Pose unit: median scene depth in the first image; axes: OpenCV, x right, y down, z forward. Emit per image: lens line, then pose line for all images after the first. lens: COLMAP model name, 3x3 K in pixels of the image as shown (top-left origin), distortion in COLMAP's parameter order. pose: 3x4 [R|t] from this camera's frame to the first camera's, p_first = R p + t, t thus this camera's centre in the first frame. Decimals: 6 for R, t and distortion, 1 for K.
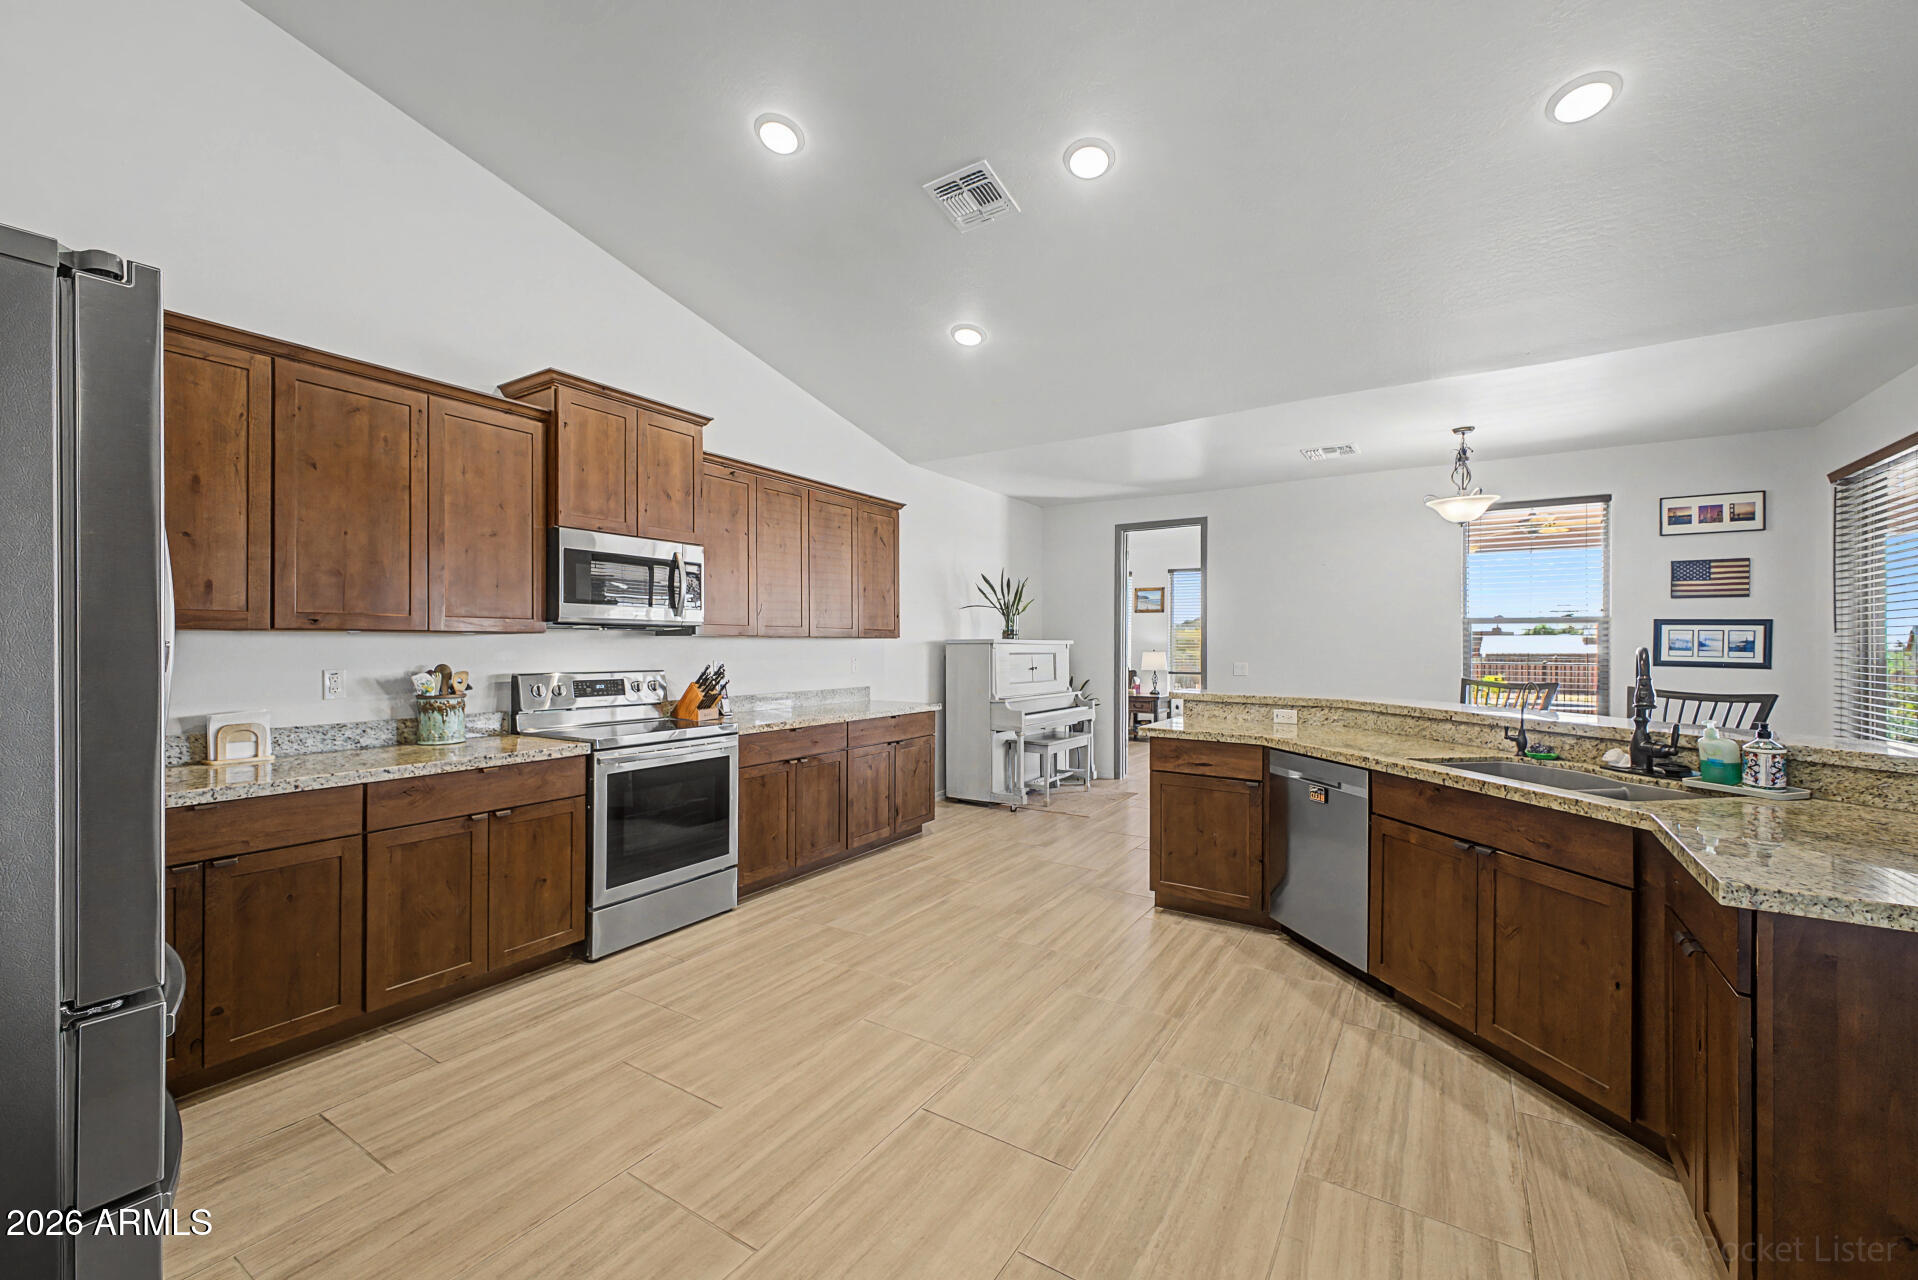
lens RADIAL K [[766.5, 0, 935.2], [0, 766.5, 643.6], [0, 0, 1]] dist [0.003443, -0.002046]
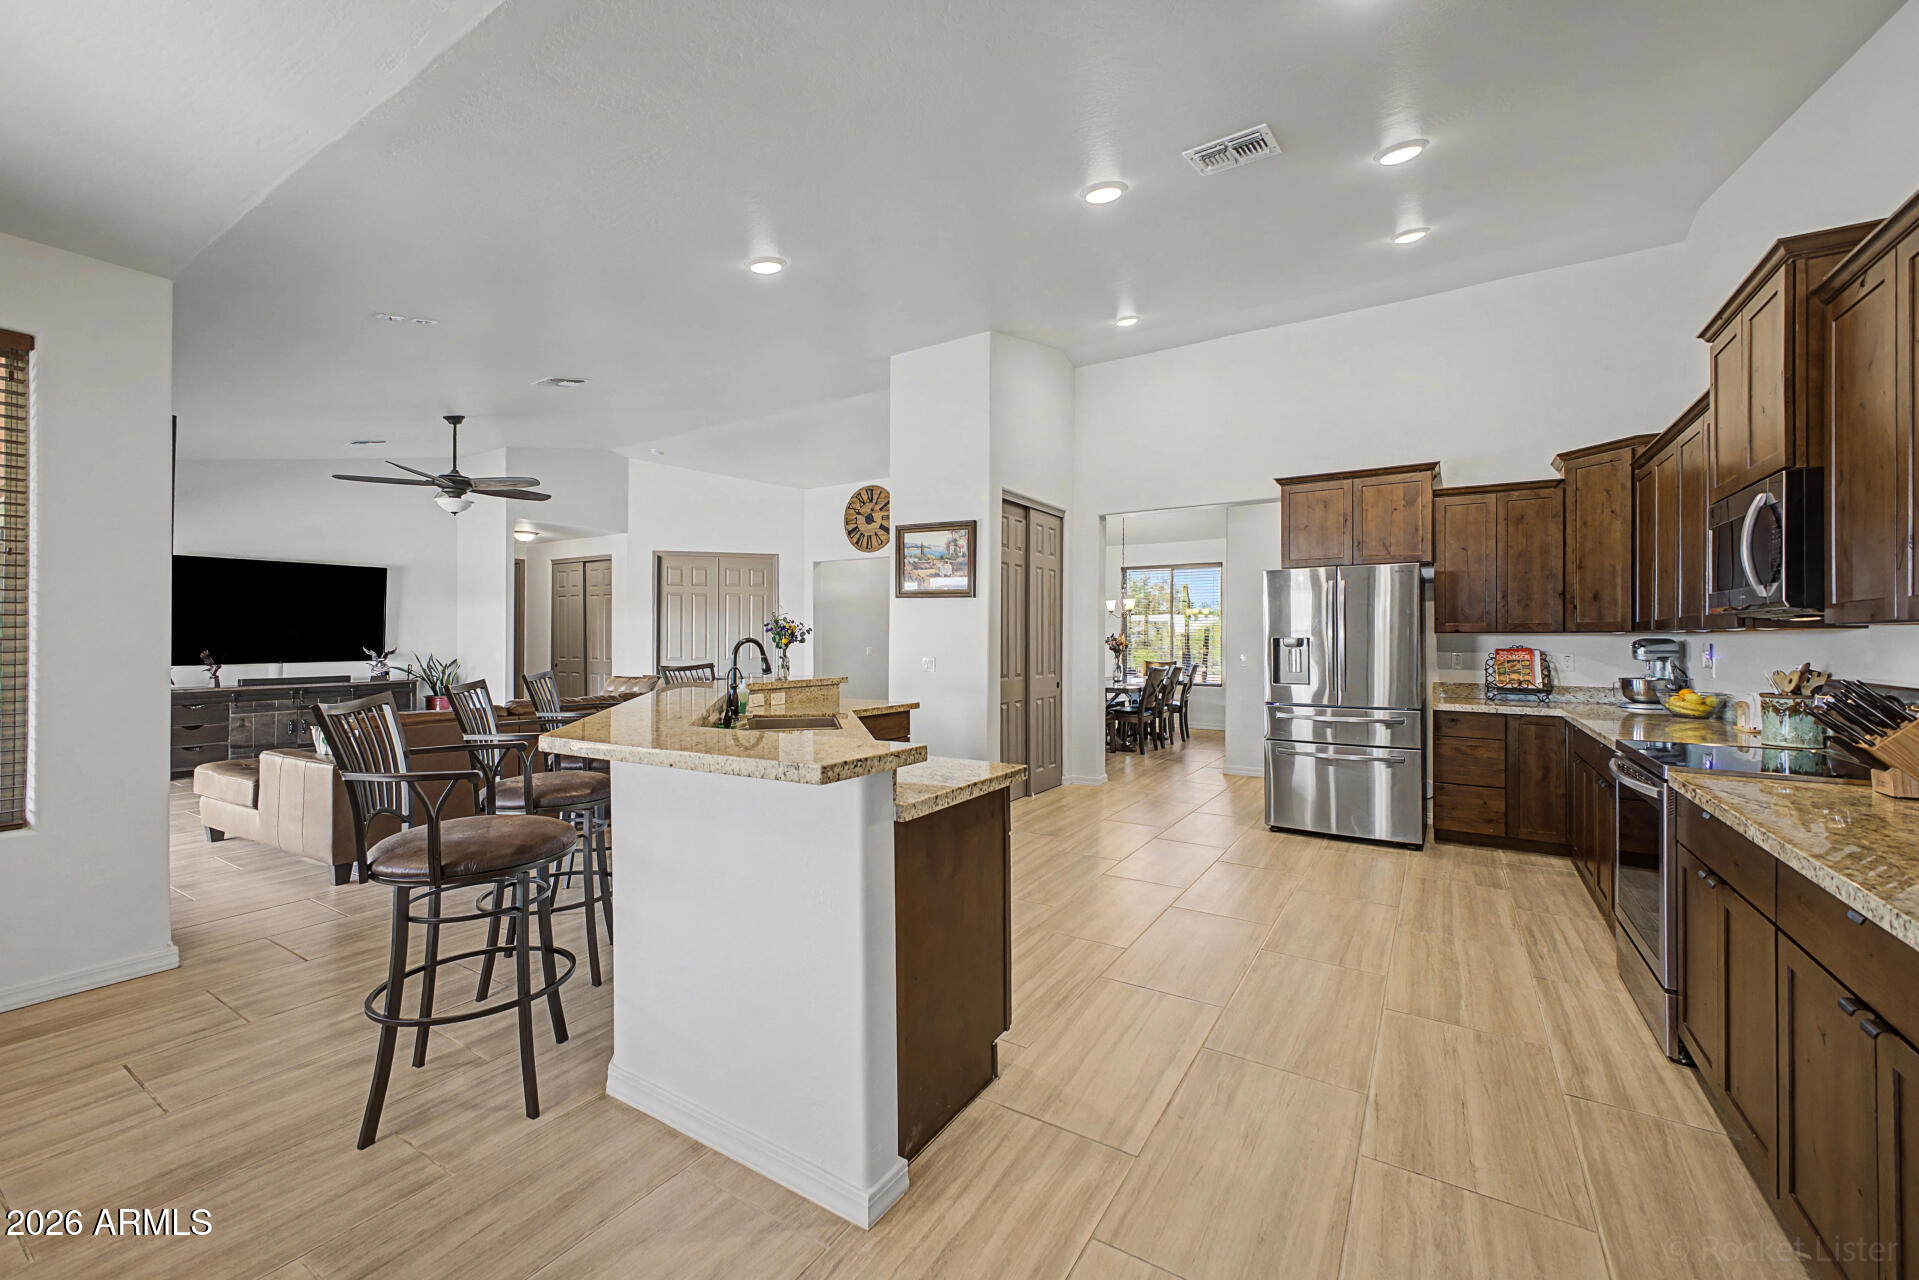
lens RADIAL K [[766.9, 0, 956.9], [0, 766.9, 639.4], [0, 0, 1]] dist [0.003443, -0.002046]
pose [[-0.999412, -0.004403, -0.034018, 0.339072], [-0.004424, 0.999990, 0.000557, 0.004910], [0.034016, 0.000708, -0.999421, 1.588669]]
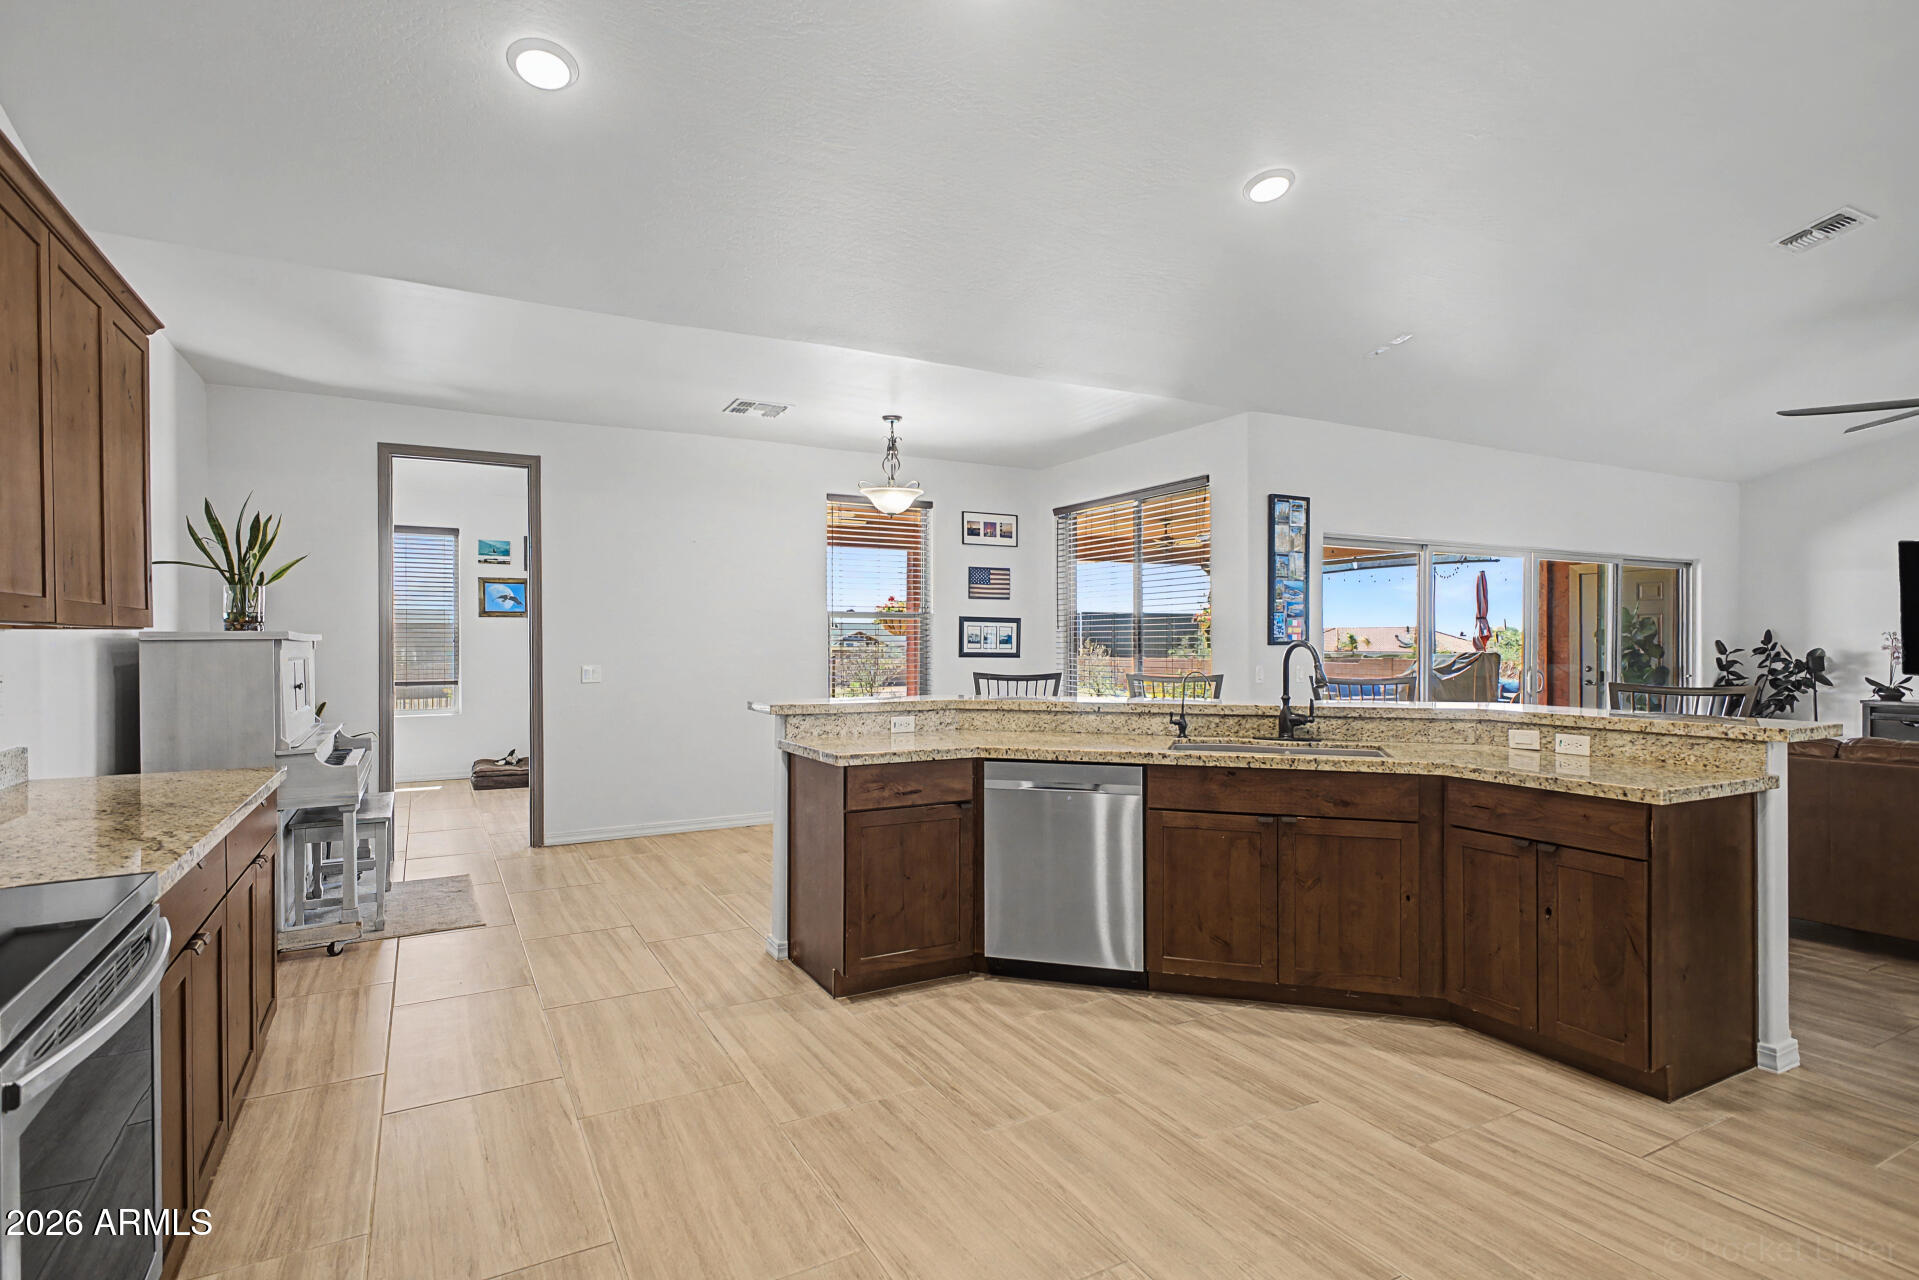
lens RADIAL K [[971.8, 0, 960.2], [0, 971.8, 638.8], [0, 0, 1]] dist [0.009434, -0.004255]
pose [[0.456286, -0.002508, 0.889829, -0.481858], [0.001926, 0.999996, 0.001831, -0.001434], [-0.889831, 0.000878, 0.456290, 0.468181]]
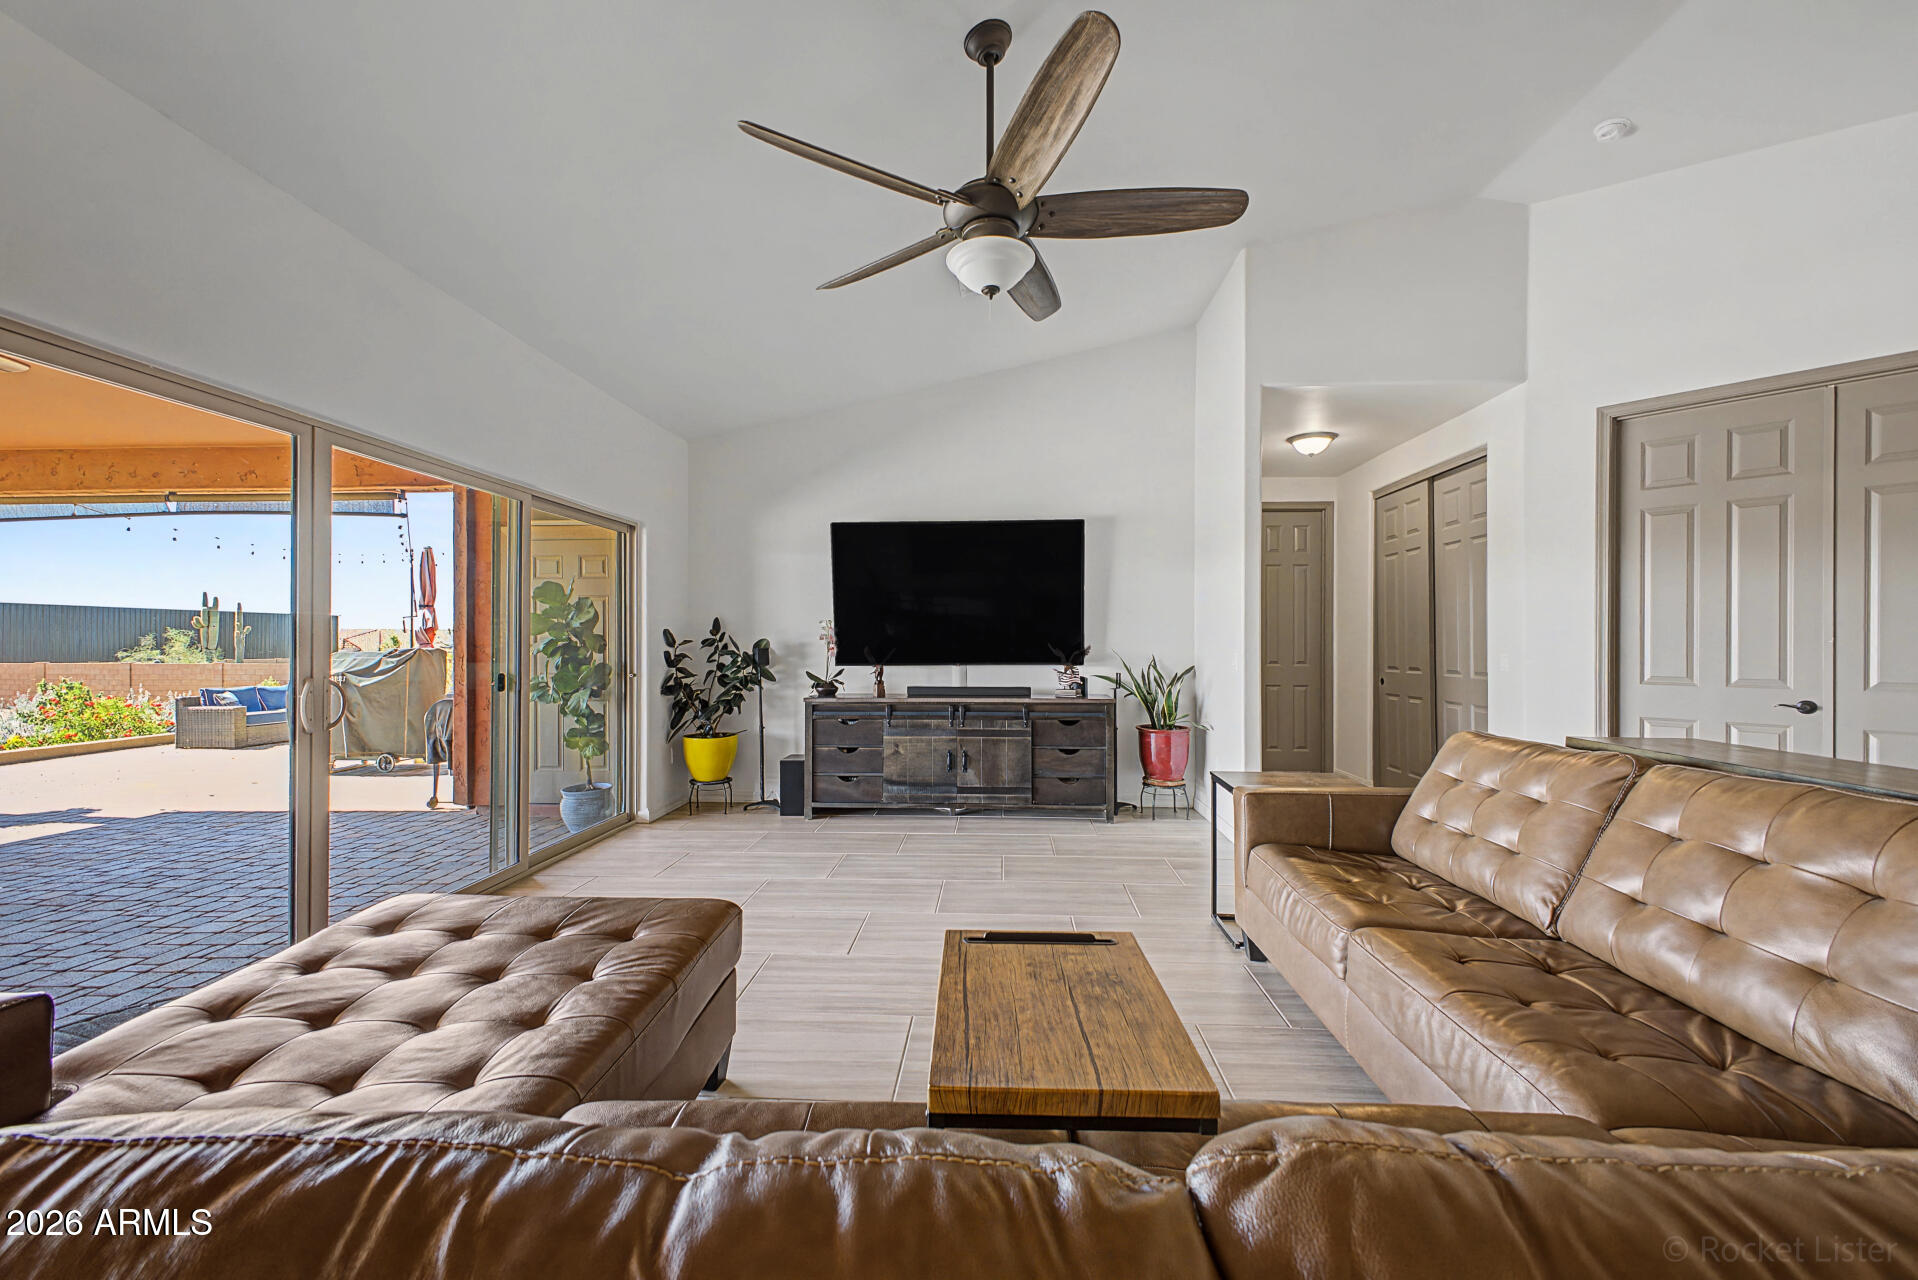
lens RADIAL K [[751.6, 0, 943.8], [0, 751.6, 651.0], [0, 0, 1]] dist [-0.007632, -0.001555]
pose [[-0.492526, -0.012529, 0.870208, 0.852399], [-0.001776, 0.999909, 0.013391, 0.030296], [-0.870296, 0.005050, -0.492503, 0.178775]]
